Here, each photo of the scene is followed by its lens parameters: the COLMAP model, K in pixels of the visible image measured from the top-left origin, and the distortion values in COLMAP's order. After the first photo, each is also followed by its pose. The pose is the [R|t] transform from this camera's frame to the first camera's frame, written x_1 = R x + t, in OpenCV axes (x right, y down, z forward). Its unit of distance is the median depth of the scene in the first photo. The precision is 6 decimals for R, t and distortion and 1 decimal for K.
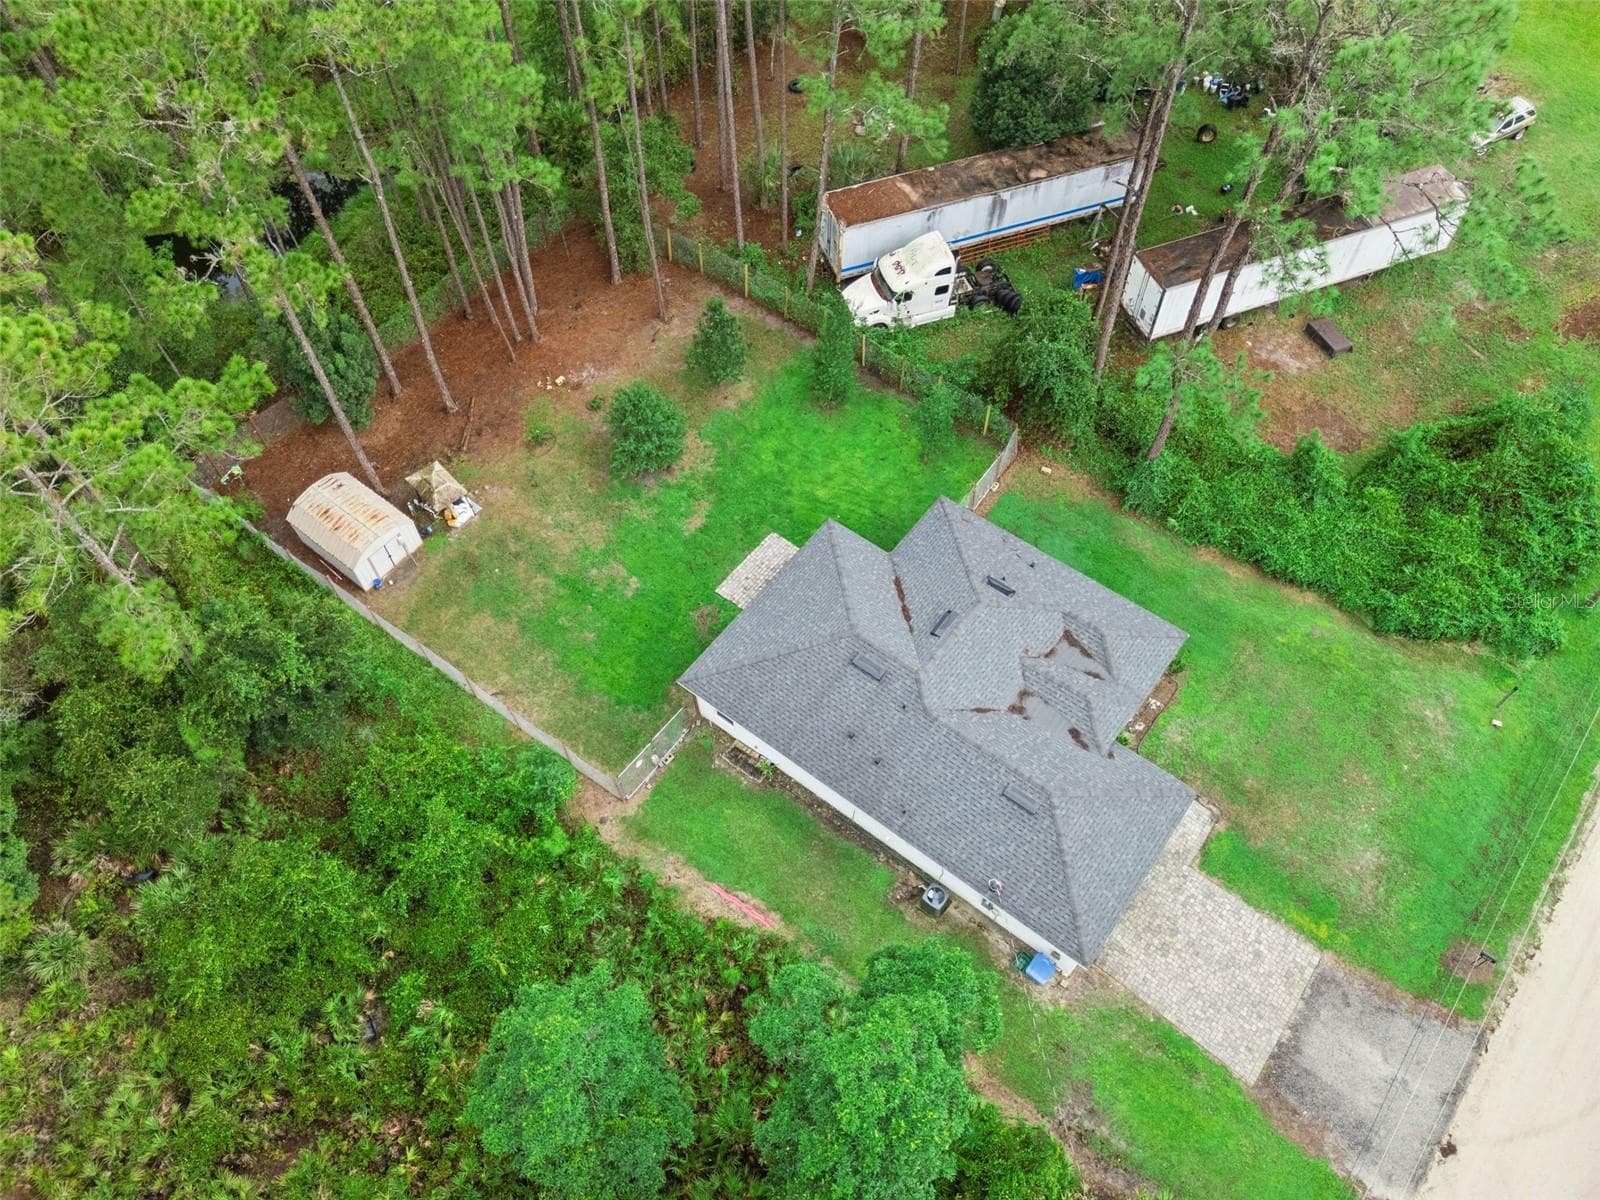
lens RADIAL K [[1171.3, 0, 795.3], [0, 1171.3, 601.8], [0, 0, 1]] dist [0.074837, -0.072815]
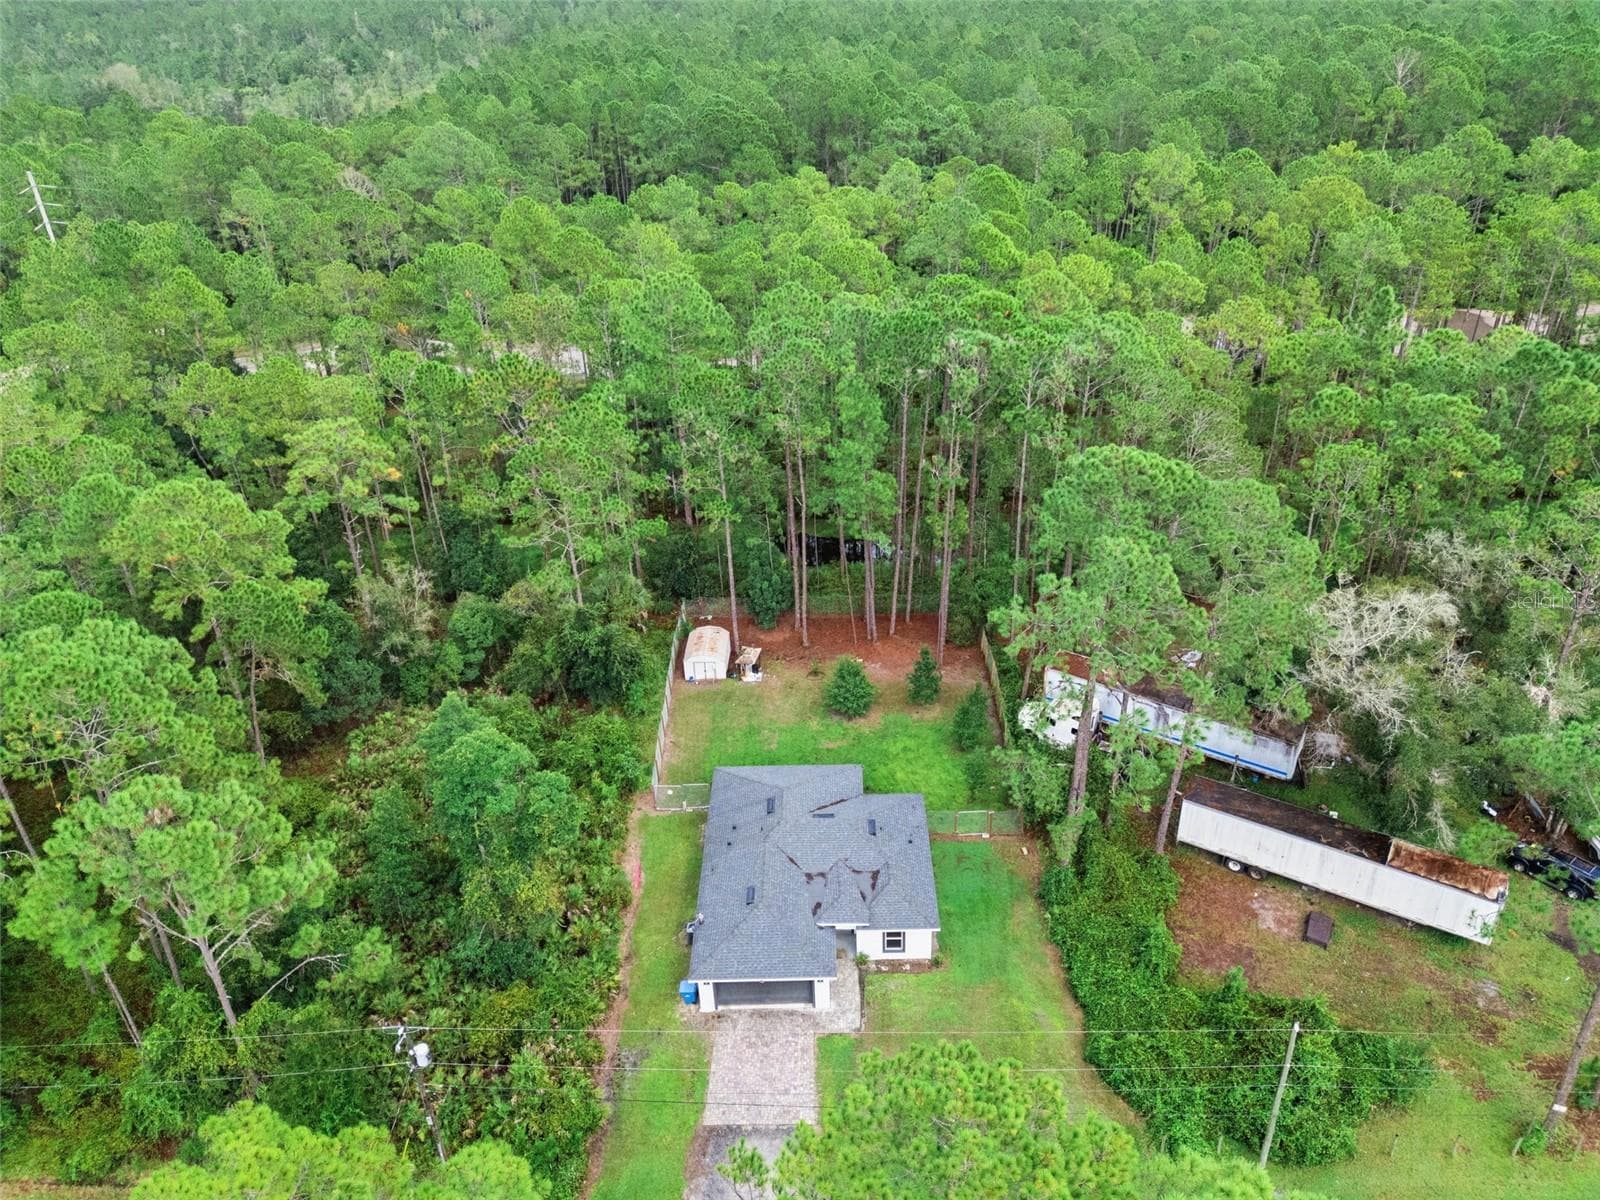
lens RADIAL K [[1187.2, 0, 797.9], [0, 1187.2, 590.0], [0, 0, 1]] dist [0.114017, -0.187568]
pose [[0.597042, 0.388890, -0.701645, 1.002000], [-0.657200, 0.738679, -0.149806, 0.050779], [0.460033, 0.550561, 0.696601, -0.284780]]
